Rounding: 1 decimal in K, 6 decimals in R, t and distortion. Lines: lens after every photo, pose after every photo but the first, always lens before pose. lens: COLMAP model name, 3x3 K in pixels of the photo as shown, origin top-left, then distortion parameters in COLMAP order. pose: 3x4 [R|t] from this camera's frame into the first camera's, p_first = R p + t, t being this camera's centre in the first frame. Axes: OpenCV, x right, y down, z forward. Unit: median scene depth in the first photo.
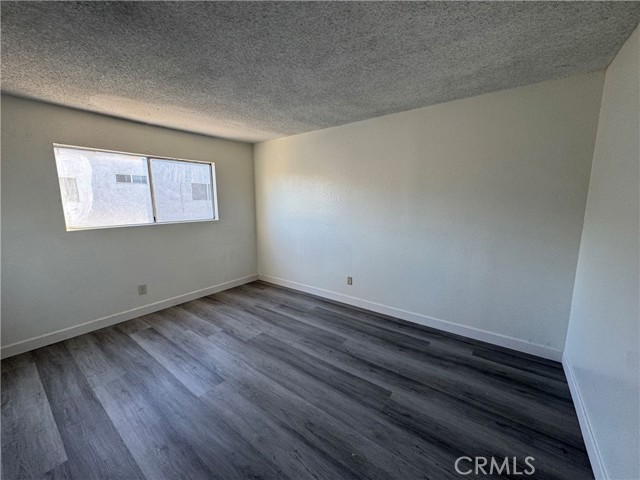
lens RADIAL K [[255.5, 0, 320.0], [0, 255.5, 240.0], [0, 0, 1]] dist [-0.002369, -0.000065]
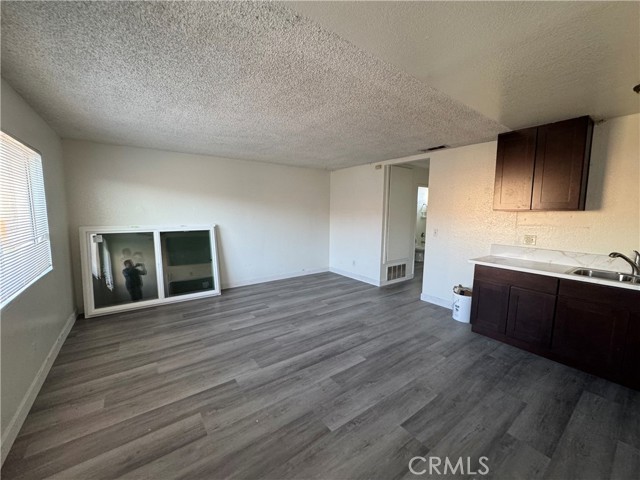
lens RADIAL K [[255.5, 0, 320.0], [0, 255.5, 240.0], [0, 0, 1]] dist [-0.002369, -0.000065]
pose [[-0.282431, 0.109436, -0.953025, 0.995574], [-0.164470, 0.973237, 0.160498, -0.165818], [0.945083, 0.202074, -0.256873, 0.915597]]
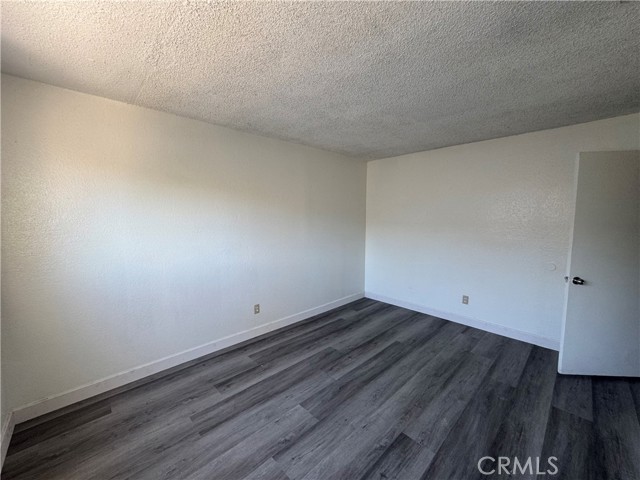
lens RADIAL K [[255.5, 0, 320.0], [0, 255.5, 240.0], [0, 0, 1]] dist [-0.002369, -0.000065]
pose [[0.157805, -0.087158, 0.983616, -0.856830], [0.152764, 0.986260, 0.062884, -0.119857], [-0.975582, 0.140338, 0.168952, 0.748337]]
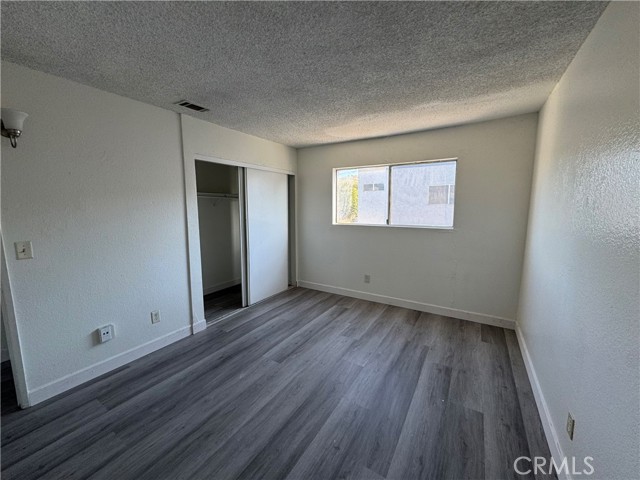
lens RADIAL K [[255.5, 0, 320.0], [0, 255.5, 240.0], [0, 0, 1]] dist [-0.002369, -0.000065]
pose [[0.095307, 0.139992, -0.985555, 0.499145], [-0.151120, 0.980621, 0.124677, -0.114187], [0.983910, 0.137055, 0.114616, 0.702413]]
